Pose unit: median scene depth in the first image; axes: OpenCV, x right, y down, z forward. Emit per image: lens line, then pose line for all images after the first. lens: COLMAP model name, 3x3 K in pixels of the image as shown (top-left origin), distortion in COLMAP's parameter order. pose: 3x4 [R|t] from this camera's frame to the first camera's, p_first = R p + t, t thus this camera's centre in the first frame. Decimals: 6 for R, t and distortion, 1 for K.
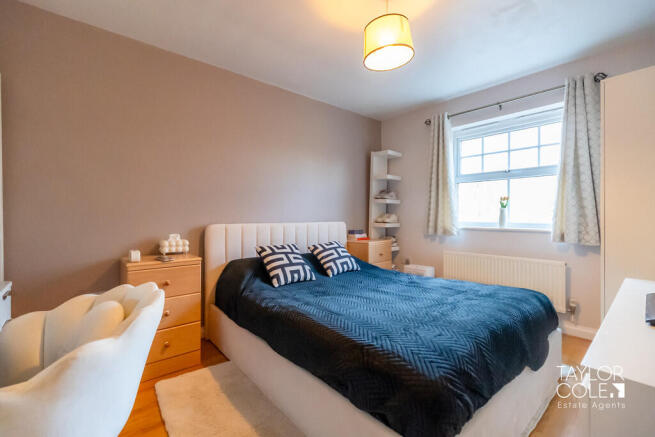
lens RADIAL K [[289.8, 0, 331.0], [0, 289.8, 220.0], [0, 0, 1]] dist [-0.000473, 0.002510]
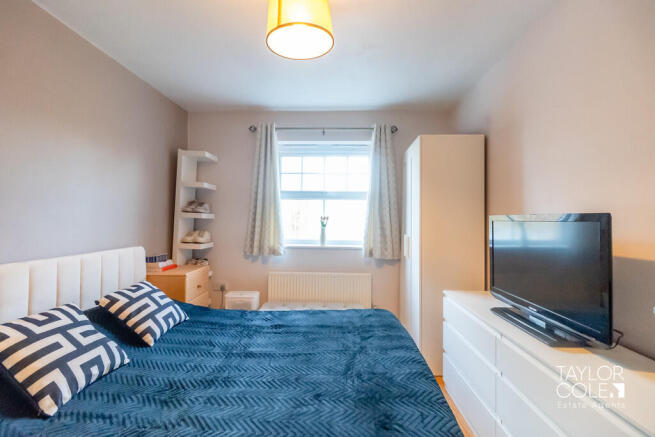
lens RADIAL K [[289.8, 0, 332.3], [0, 289.8, 218.1], [0, 0, 1]] dist [-0.000473, 0.002510]
pose [[0.692819, 0.014504, 0.720965, -0.149195], [-0.003064, 0.999848, -0.017170, -0.054469], [-0.721105, 0.009687, 0.692758, 0.234347]]
